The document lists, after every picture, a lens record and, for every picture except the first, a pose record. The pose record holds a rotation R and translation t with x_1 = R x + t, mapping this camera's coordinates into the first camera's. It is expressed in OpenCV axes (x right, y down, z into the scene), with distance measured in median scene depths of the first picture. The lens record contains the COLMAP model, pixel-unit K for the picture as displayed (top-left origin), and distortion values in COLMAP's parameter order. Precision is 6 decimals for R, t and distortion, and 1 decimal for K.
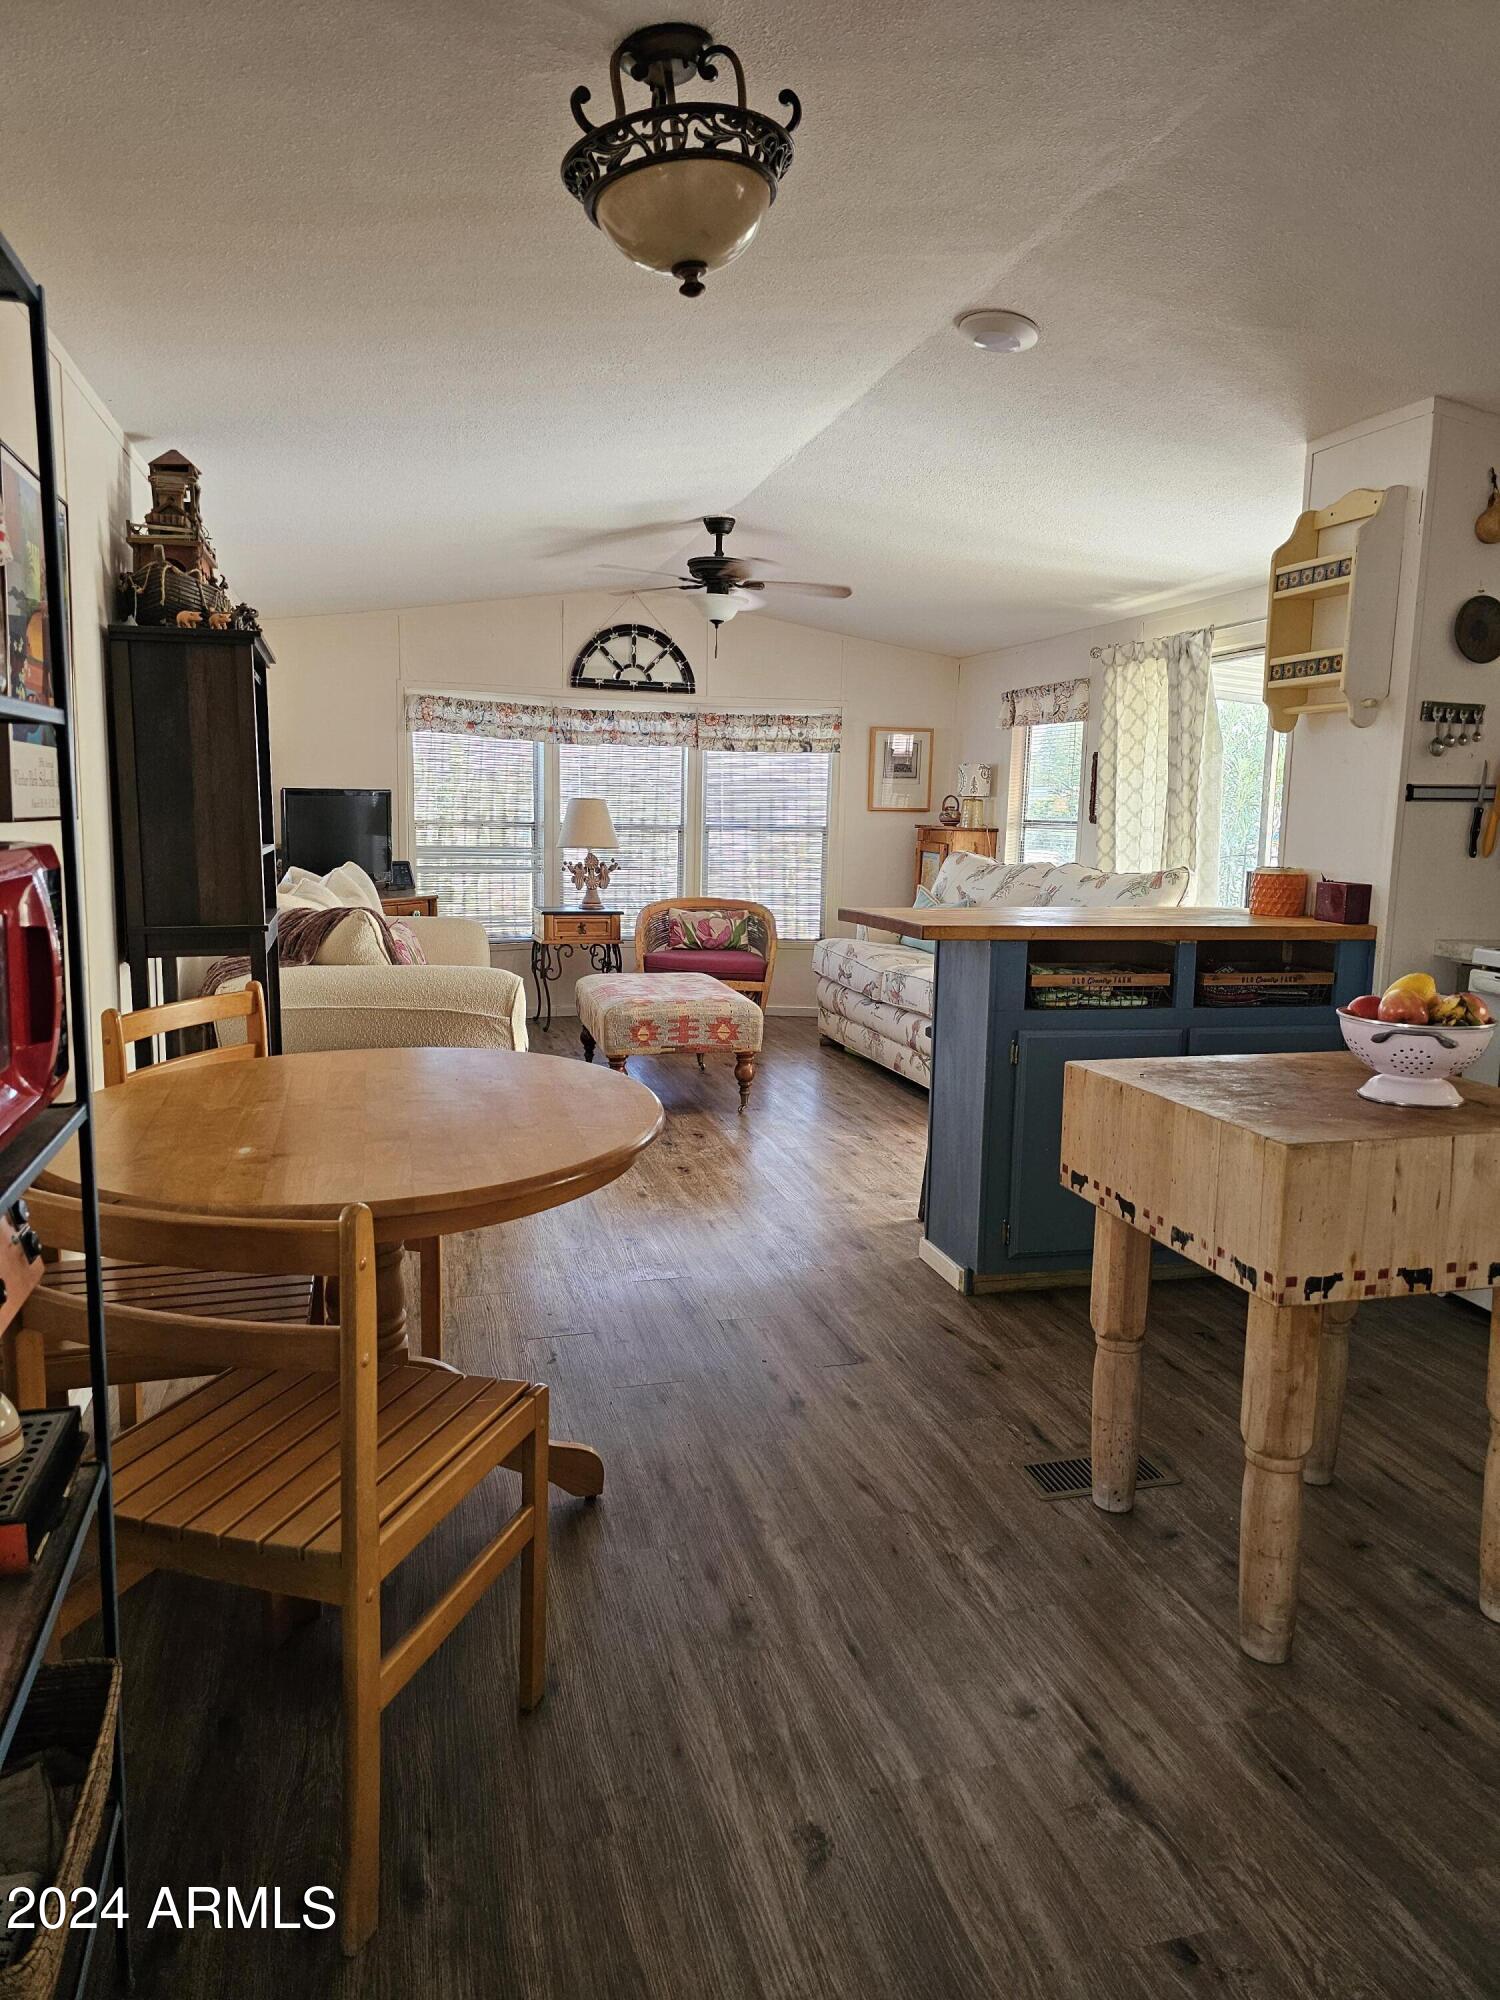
lens RADIAL K [[1350.4, 0, 750.0], [0, 1350.4, 1000.0], [0, 0, 1]] dist [0.061853, -0.044893]
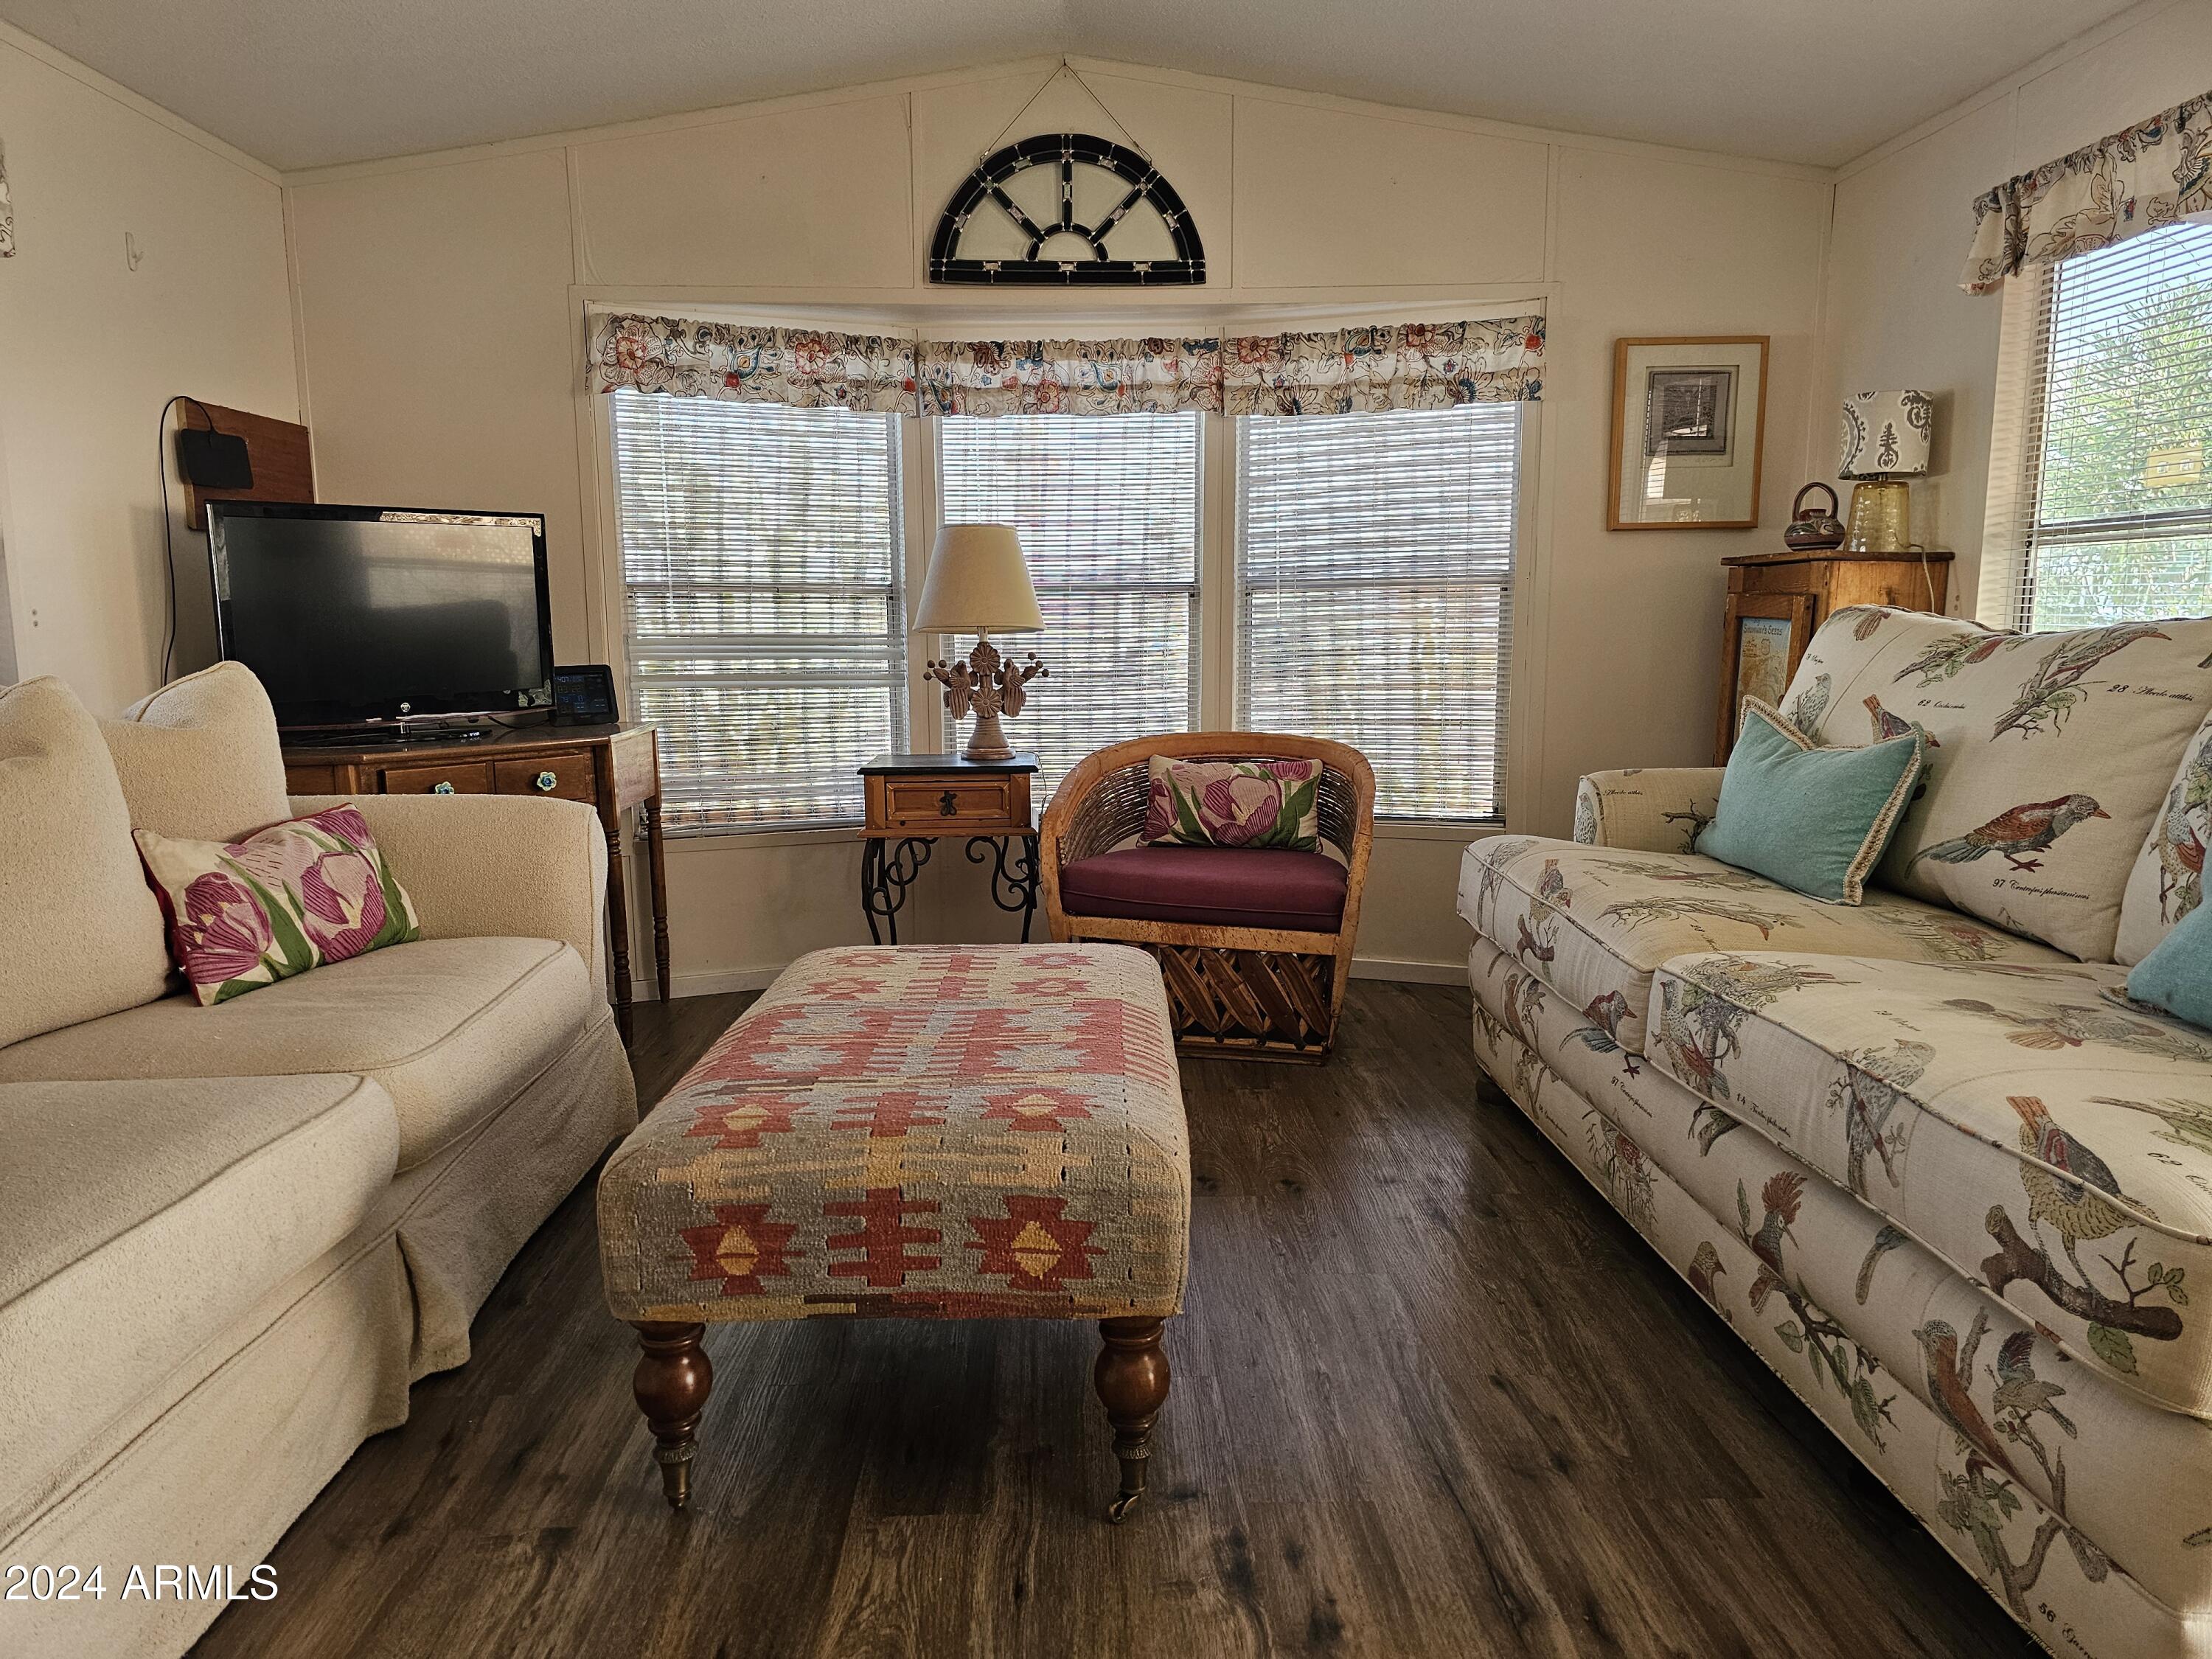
lens RADIAL K [[1488.8, 0, 1085.4], [0, 1488.8, 829.6], [0, 0, 1]] dist [0.062153, -0.059752]
pose [[0.969485, 0.005342, -0.245091, 0.044987], [-0.005802, 0.999983, -0.001155, -0.042788], [0.245080, 0.002541, 0.969499, 0.507061]]
